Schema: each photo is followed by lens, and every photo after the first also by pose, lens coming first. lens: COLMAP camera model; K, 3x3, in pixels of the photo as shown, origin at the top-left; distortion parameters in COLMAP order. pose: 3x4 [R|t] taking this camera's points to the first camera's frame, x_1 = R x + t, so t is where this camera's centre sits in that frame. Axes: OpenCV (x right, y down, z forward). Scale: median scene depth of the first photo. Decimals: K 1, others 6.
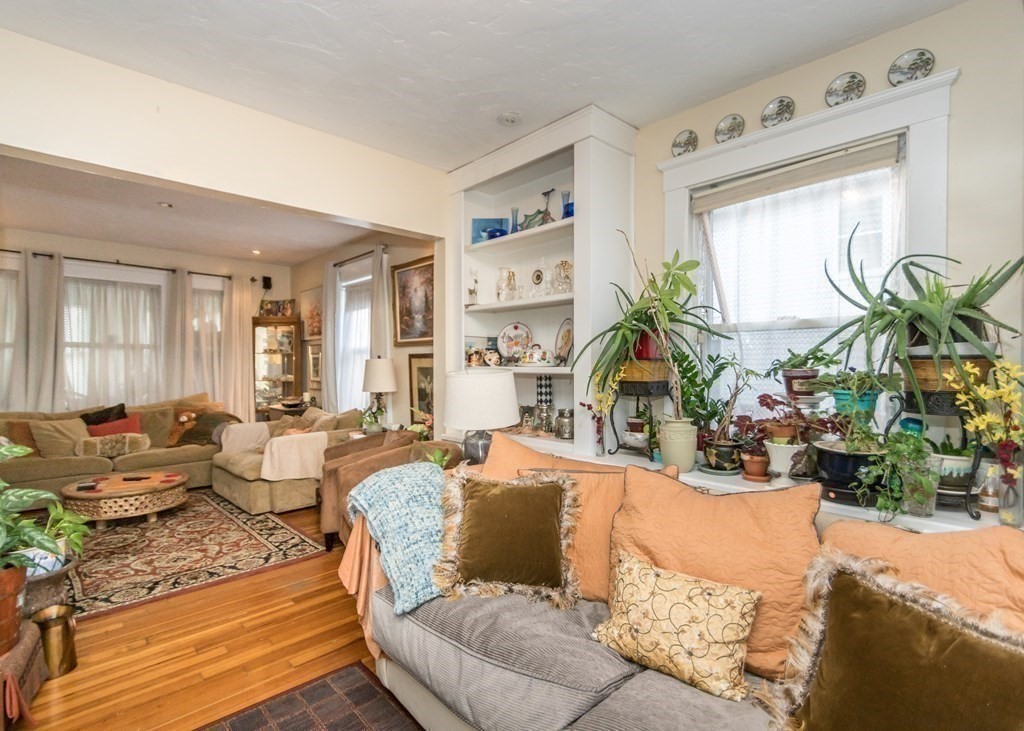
lens RADIAL K [[494.1, 0, 510.6], [0, 494.1, 368.6], [0, 0, 1]] dist [-0.024944, 0.000127]
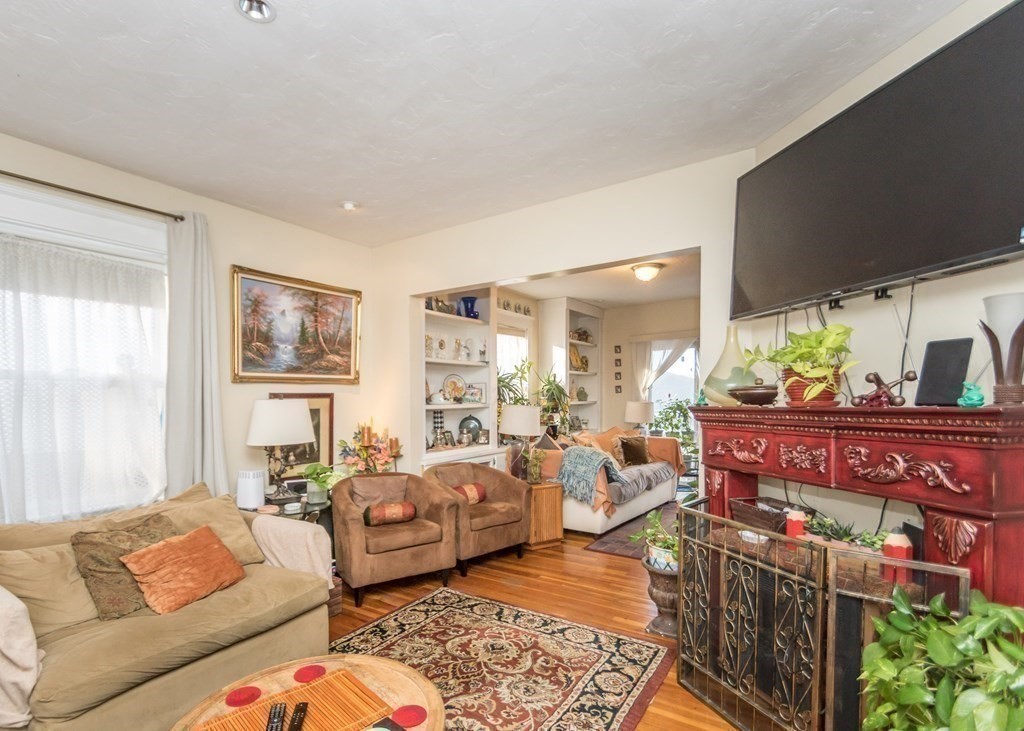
lens RADIAL K [[489.2, 0, 513.3], [0, 489.2, 408.5], [0, 0, 1]] dist [0.000520, 0.000072]
pose [[-0.219883, -0.017488, 0.975370, -0.997154], [0.018529, 0.999584, 0.022099, -0.014383], [-0.975350, 0.022932, -0.219467, 0.772809]]
